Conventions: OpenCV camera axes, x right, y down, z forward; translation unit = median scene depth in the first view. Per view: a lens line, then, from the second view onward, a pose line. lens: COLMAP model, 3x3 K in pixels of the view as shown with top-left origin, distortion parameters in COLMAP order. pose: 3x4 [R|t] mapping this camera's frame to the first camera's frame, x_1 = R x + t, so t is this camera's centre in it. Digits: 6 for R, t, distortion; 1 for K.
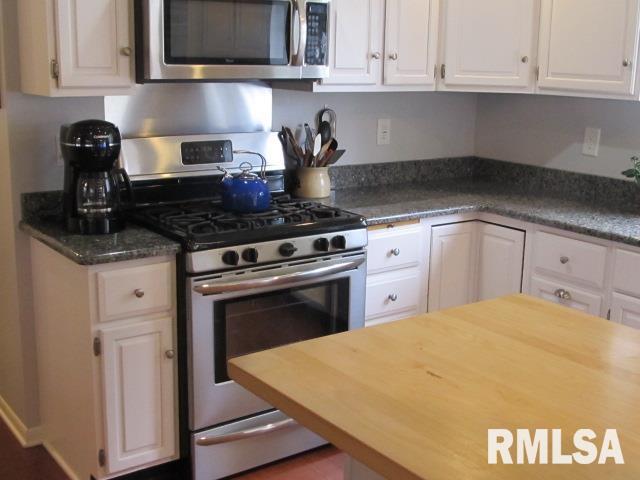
lens RADIAL K [[806.4, 0, 320.0], [0, 806.4, 240.0], [0, 0, 1]] dist [0.018287, -0.402216]
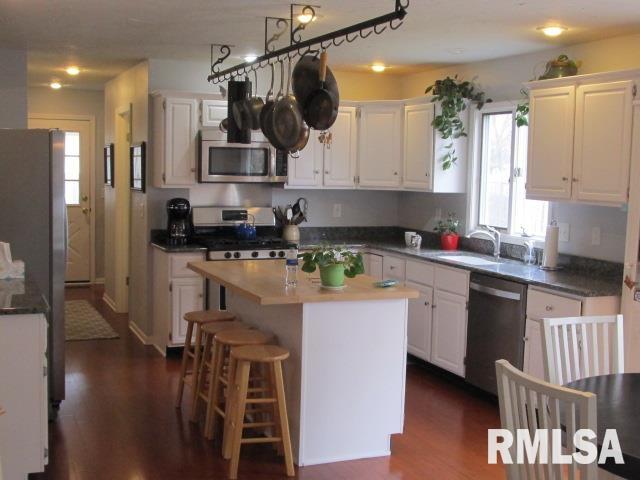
lens RADIAL K [[838.2, 0, 320.0], [0, 838.2, 240.0], [0, 0, 1]] dist [-0.264582, -0.008552]
pose [[0.970116, 0.017786, -0.241989, 0.637504], [-0.053689, 0.988324, -0.142592, 0.268084], [0.236628, 0.151323, 0.959744, -1.105239]]
